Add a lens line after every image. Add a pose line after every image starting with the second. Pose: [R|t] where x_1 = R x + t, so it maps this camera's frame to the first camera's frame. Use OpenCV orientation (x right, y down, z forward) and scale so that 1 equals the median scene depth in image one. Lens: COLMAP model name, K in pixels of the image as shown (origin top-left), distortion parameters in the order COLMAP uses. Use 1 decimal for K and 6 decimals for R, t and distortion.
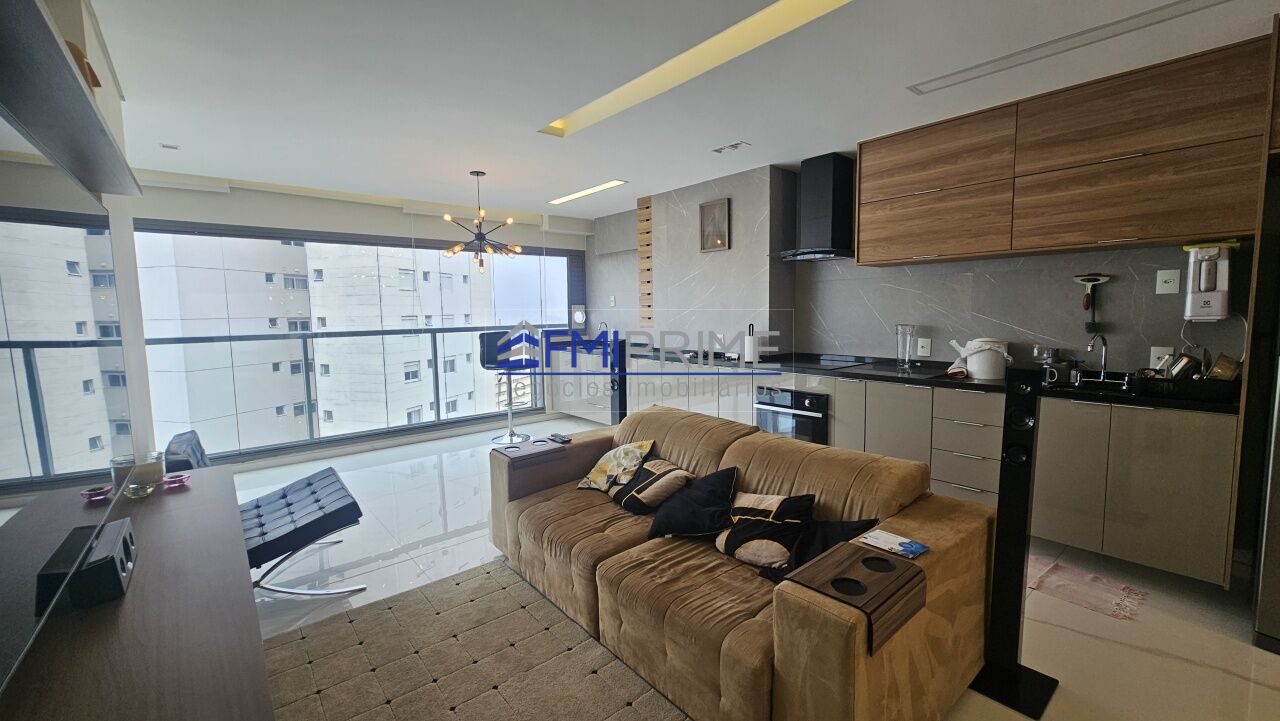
lens RADIAL K [[521.3, 0, 641.5], [0, 521.3, 354.7], [0, 0, 1]] dist [0.002890, 0.000081]
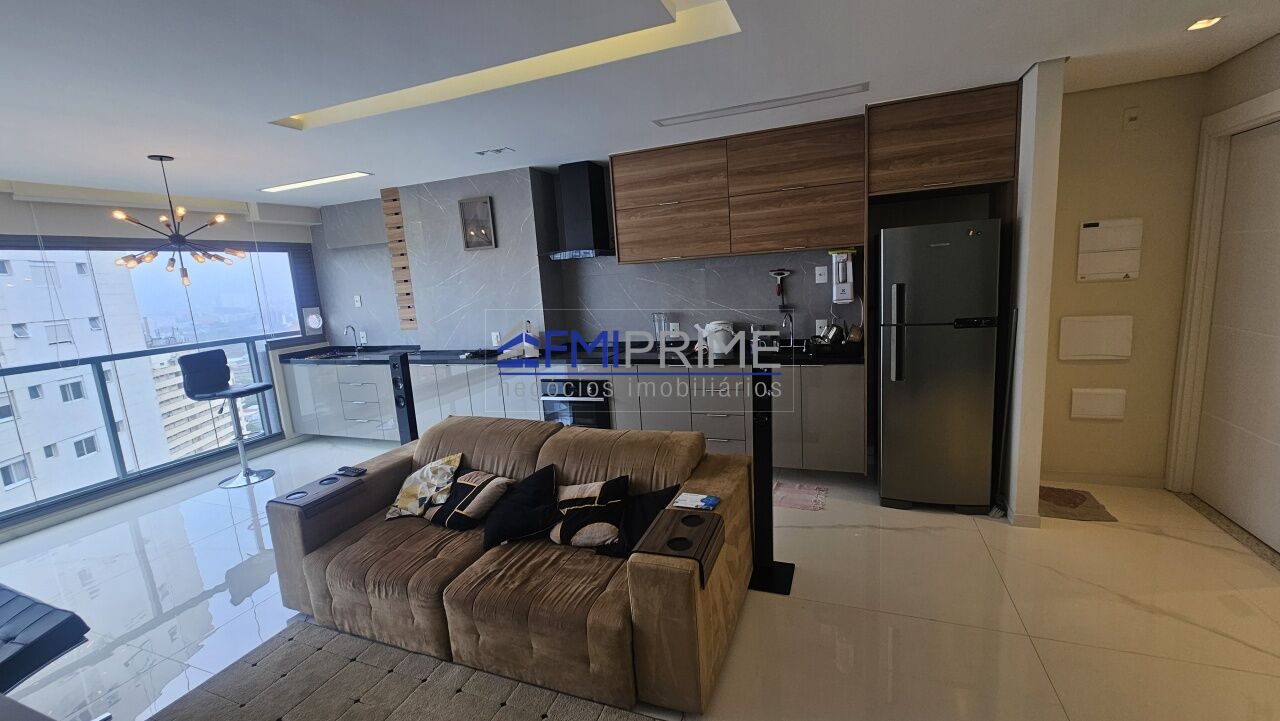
lens RADIAL K [[524.9, 0, 642.7], [0, 524.9, 356.3], [0, 0, 1]] dist [0.002357, 0.000191]
pose [[0.878821, -0.117193, 0.462536, -0.124117], [0.094149, 0.992901, 0.072689, -0.065783], [-0.467771, -0.020334, 0.883616, -0.055685]]
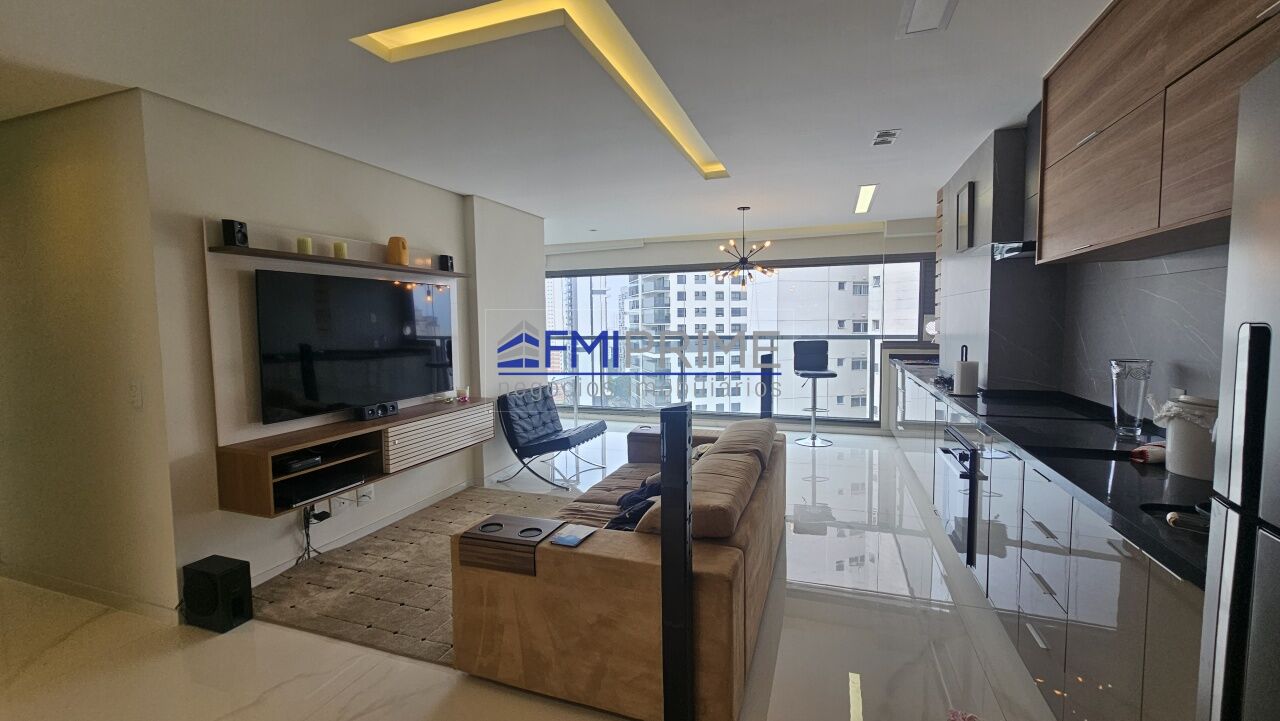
lens RADIAL K [[520.5, 0, 641.9], [0, 520.5, 356.5], [0, 0, 1]] dist [0.000308, 0.000241]
pose [[0.508539, 0.069669, -0.858216, 0.952083], [-0.069336, 0.996798, 0.039833, -0.061415], [0.858243, 0.039248, 0.511741, 0.311941]]
